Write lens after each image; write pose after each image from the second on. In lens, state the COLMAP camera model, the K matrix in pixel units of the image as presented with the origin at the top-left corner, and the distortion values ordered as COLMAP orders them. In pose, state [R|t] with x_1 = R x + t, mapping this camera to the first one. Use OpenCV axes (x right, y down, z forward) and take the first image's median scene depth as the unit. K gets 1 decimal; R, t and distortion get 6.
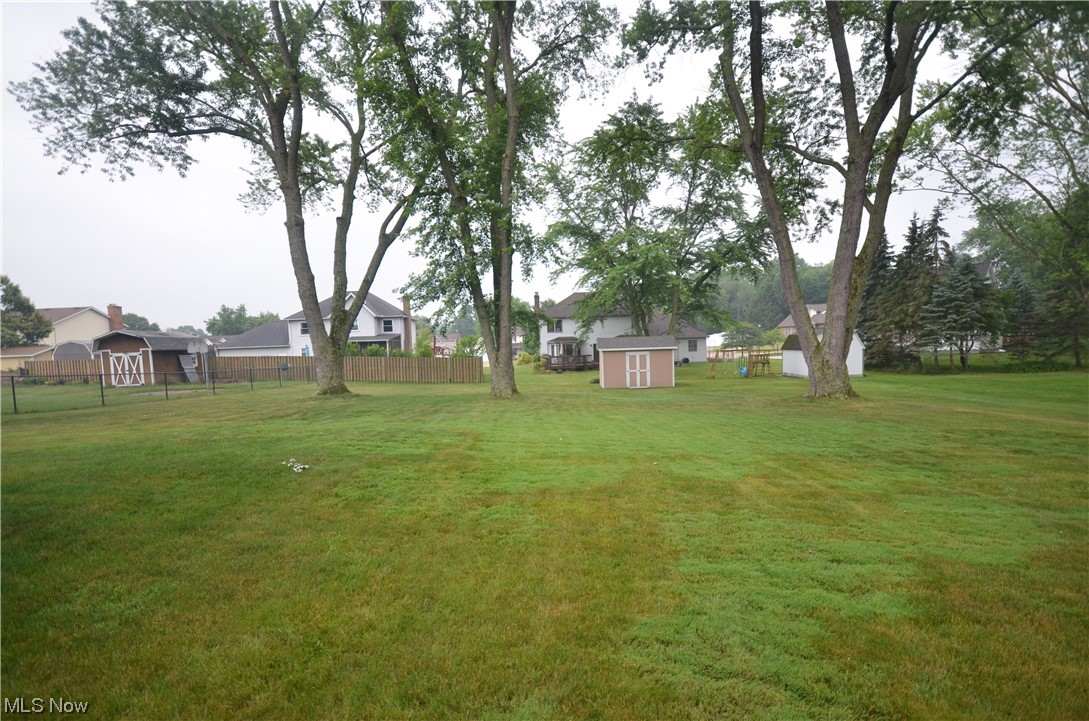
lens RADIAL K [[538.0, 0, 540.9], [0, 538.0, 361.3], [0, 0, 1]] dist [-0.017576, -0.001351]
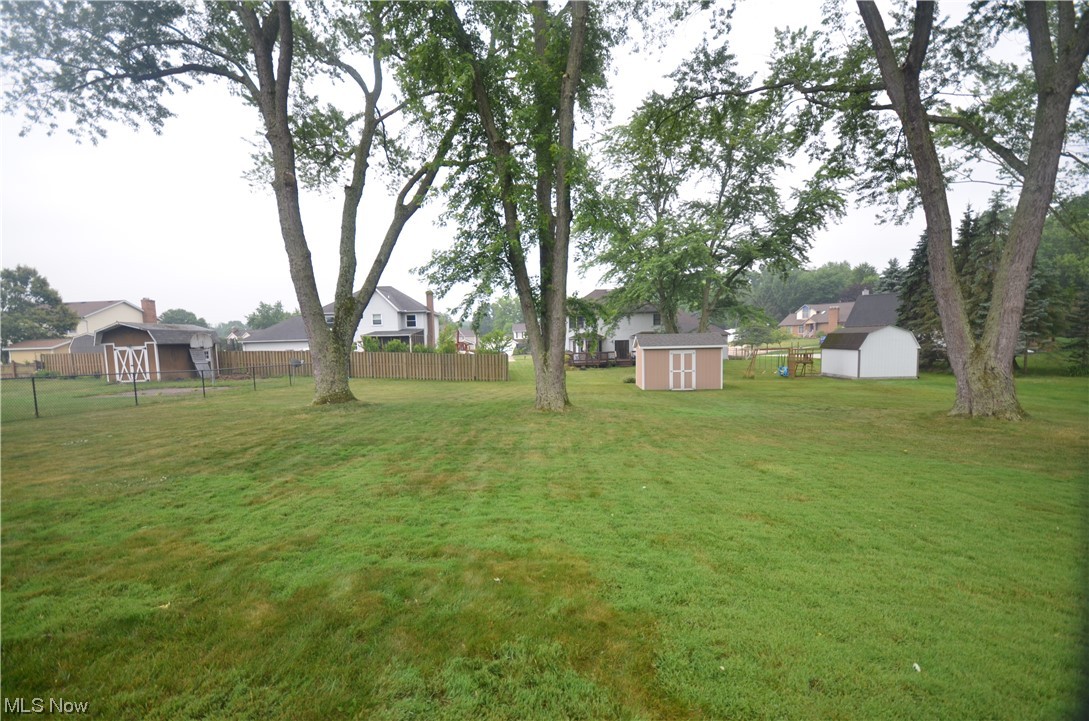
lens RADIAL K [[481.9, 0, 541.2], [0, 481.9, 365.0], [0, 0, 1]] dist [-0.023002, -0.001886]
pose [[0.999789, 0.009373, -0.018293, -0.043103], [-0.009000, 0.999752, 0.020378, -0.007166], [0.018479, -0.020209, 0.999625, 0.182656]]
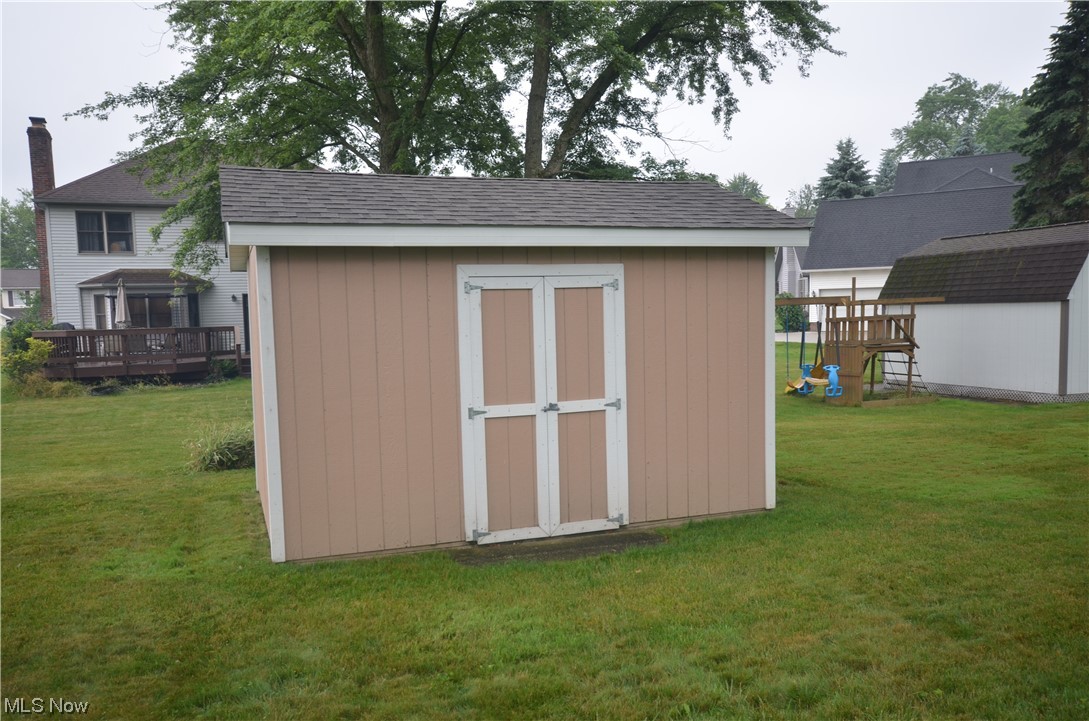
lens RADIAL K [[919.2, 0, 544.3], [0, 919.2, 358.9], [0, 0, 1]] dist [0.006090, 0.001267]
pose [[0.920885, -0.011151, 0.389674, 0.091610], [0.007617, 0.999915, 0.010612, 0.003171], [-0.389759, -0.006805, 0.920892, 0.787688]]
